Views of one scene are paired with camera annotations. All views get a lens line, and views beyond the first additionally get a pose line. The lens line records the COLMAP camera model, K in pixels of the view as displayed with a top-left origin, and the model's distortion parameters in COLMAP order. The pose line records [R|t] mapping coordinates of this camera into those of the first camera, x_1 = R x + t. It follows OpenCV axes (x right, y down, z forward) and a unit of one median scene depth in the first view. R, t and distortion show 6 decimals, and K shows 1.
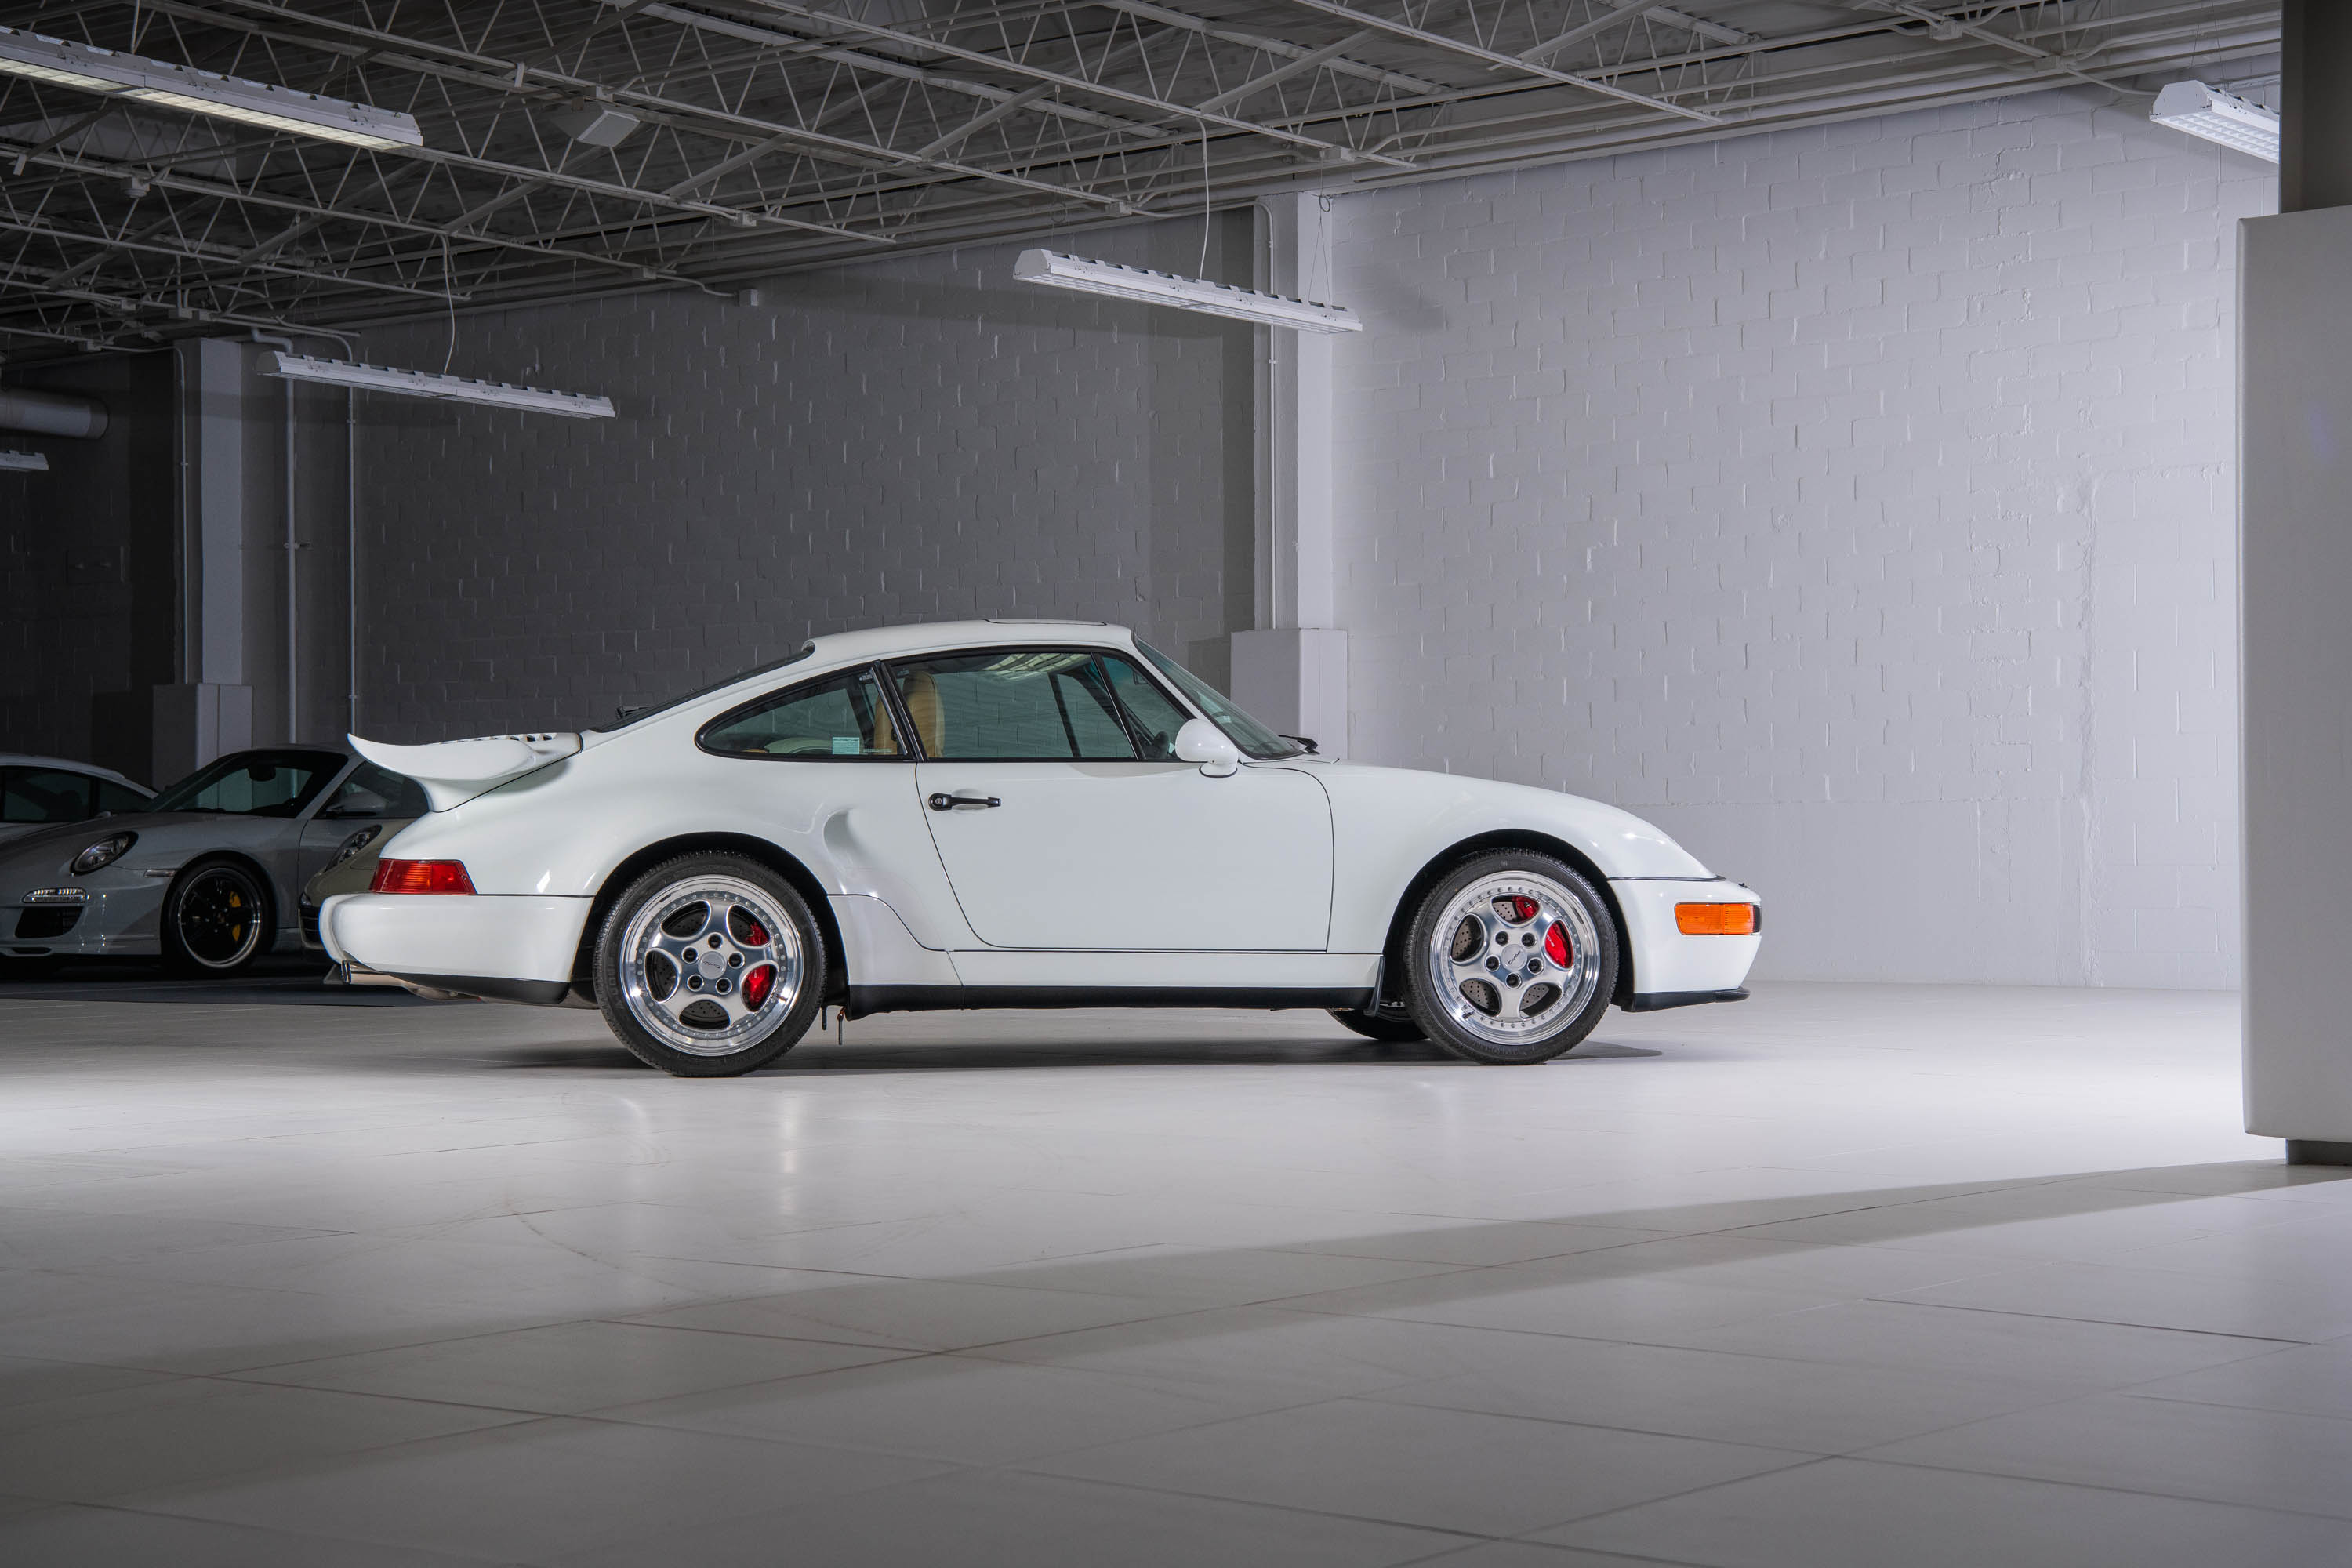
lens RADIAL K [[3915.6, 0, 1176.0], [0, 3915.6, 784.0], [0, 0, 1]] dist [0.002235, 0.024242]
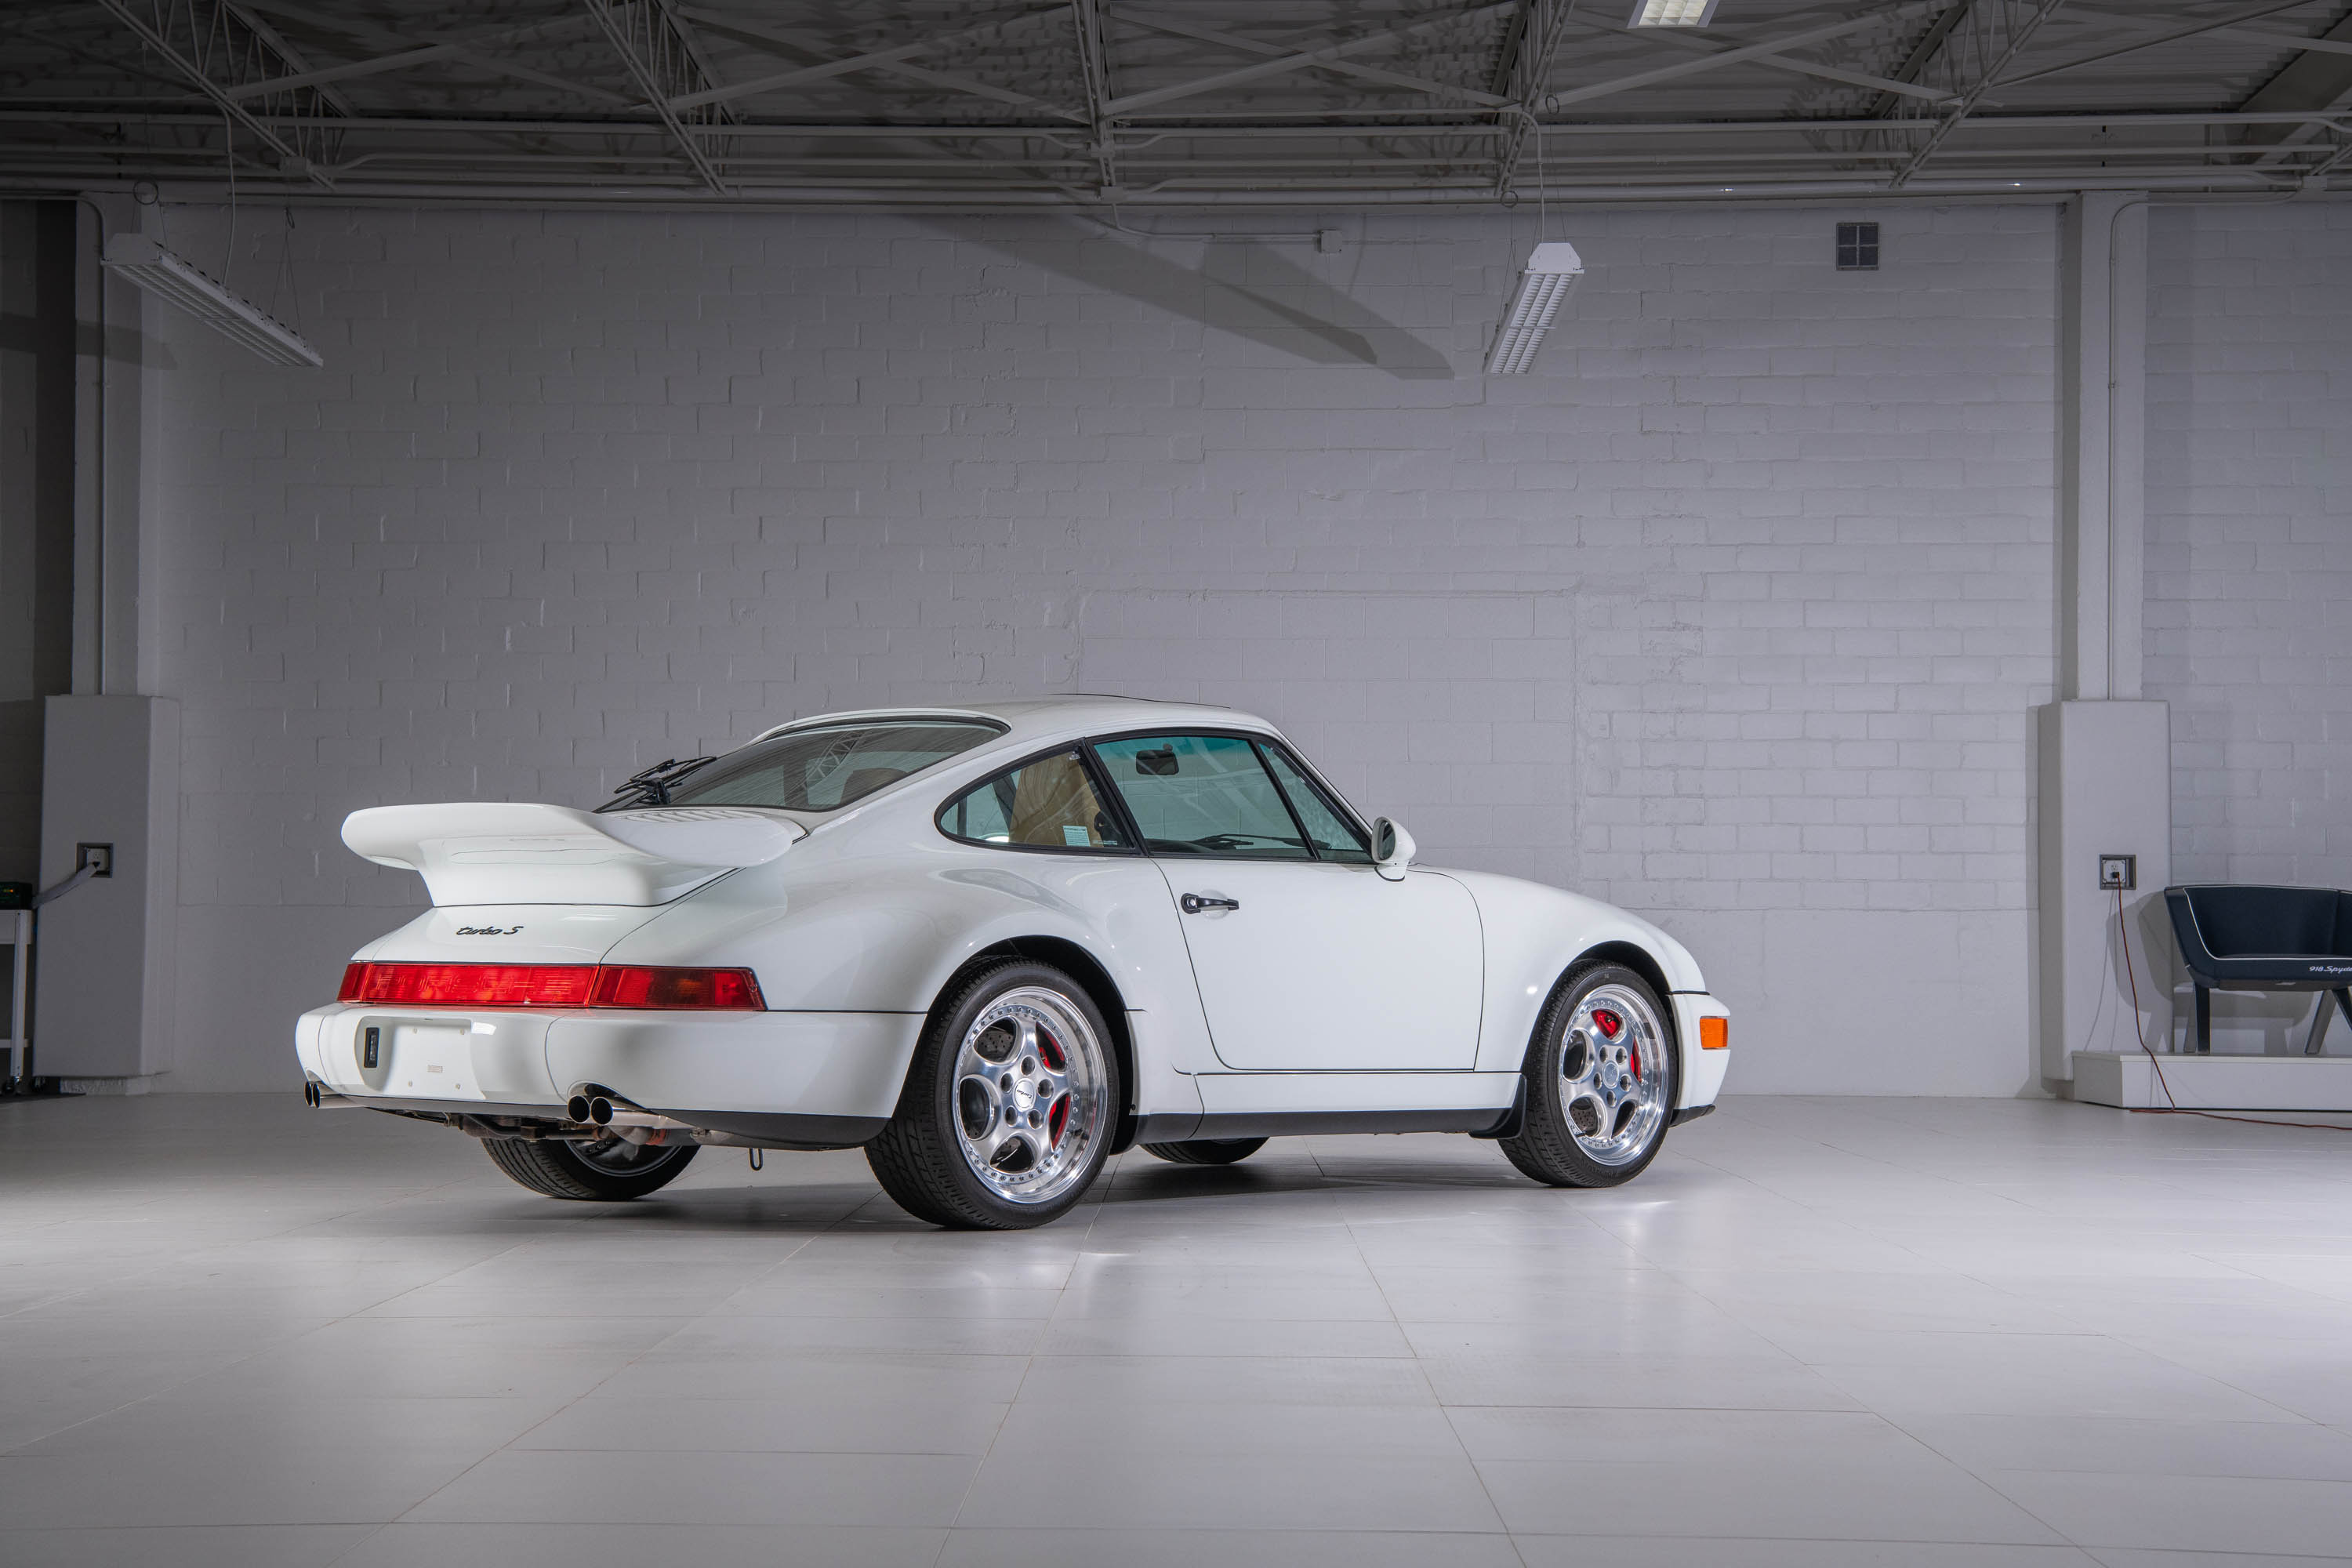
lens RADIAL K [[3773.4, 0, 1176.0], [0, 3773.4, 784.0], [0, 0, 1]] dist [0.205046, 0.059858]
pose [[0.764122, 0.037141, 0.644001, -0.604401], [-0.021324, 0.999250, -0.032327, 0.005196], [-0.644719, 0.010969, 0.764341, 0.352167]]
